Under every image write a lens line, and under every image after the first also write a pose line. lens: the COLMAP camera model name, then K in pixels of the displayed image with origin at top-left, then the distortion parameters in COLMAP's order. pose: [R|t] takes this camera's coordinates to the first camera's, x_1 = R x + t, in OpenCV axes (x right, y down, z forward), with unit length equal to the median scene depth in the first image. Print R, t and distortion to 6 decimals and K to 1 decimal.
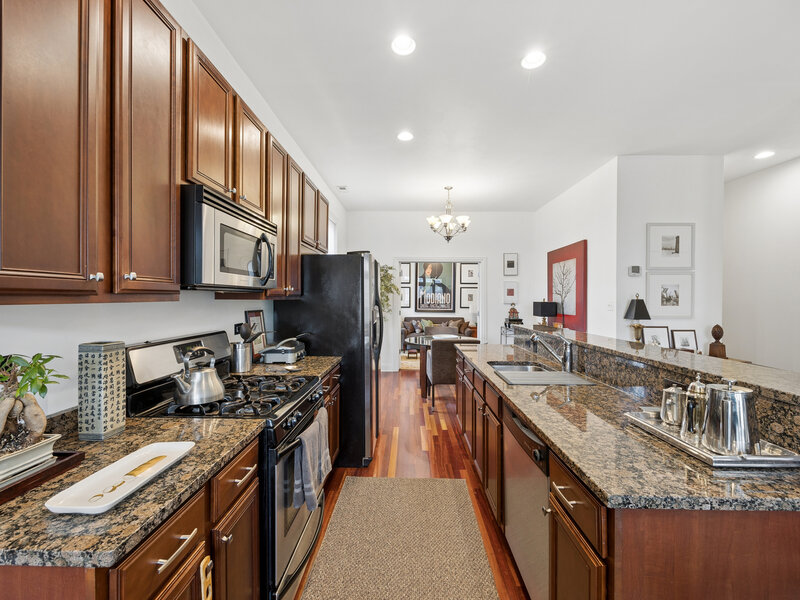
lens RADIAL K [[340.3, 0, 400.0], [0, 340.3, 300.0], [0, 0, 1]] dist [-0.002135, 0.000381]
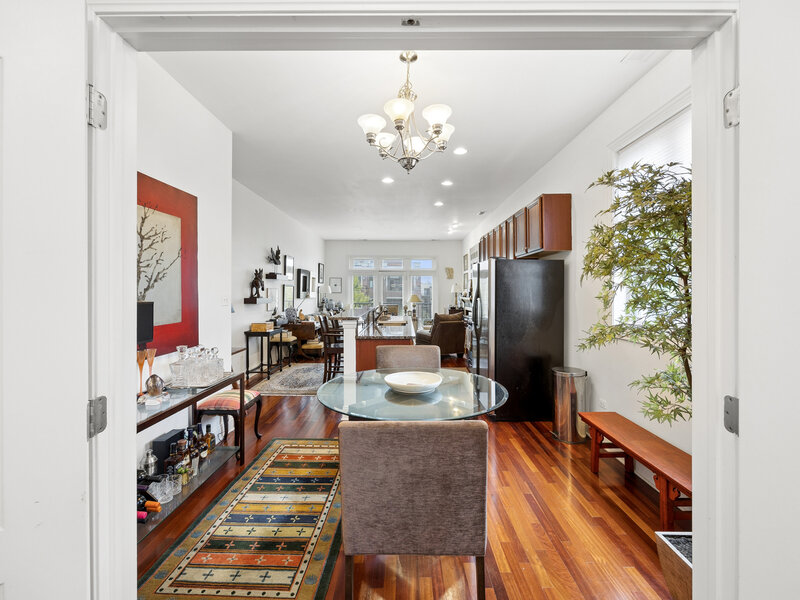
lens RADIAL K [[355.8, 0, 404.2], [0, 355.8, 290.6], [0, 0, 1]] dist [0.001826, 0.000381]
pose [[-0.999852, -0.004527, -0.016600, 0.203286], [-0.004615, 0.999976, 0.005232, -0.013344], [0.016576, 0.005308, -0.999849, 1.933897]]
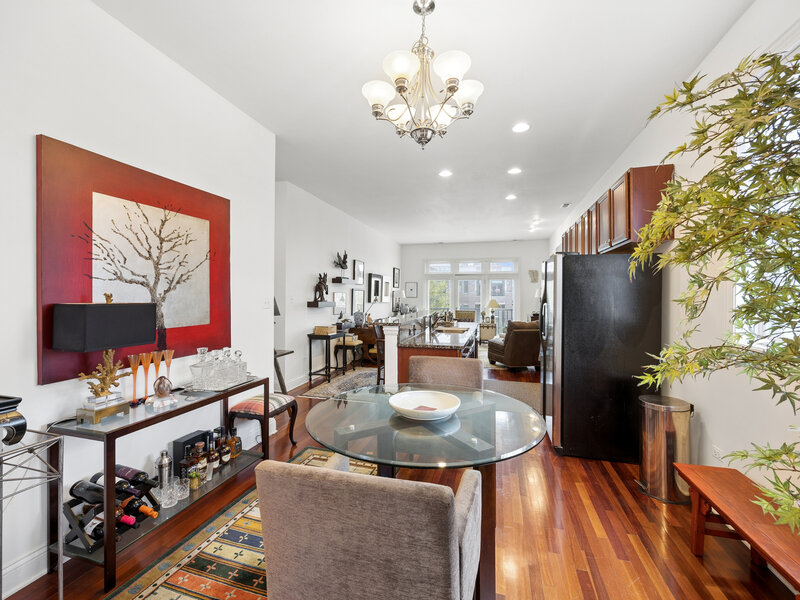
lens RADIAL K [[350.2, 0, 402.7], [0, 350.2, 297.7], [0, 0, 1]] dist [0.001195, 0.000504]
pose [[-0.967556, -0.007912, 0.252534, 0.084013], [-0.005317, 0.999926, 0.010953, -0.007558], [-0.252602, 0.009255, -0.967526, 1.801432]]
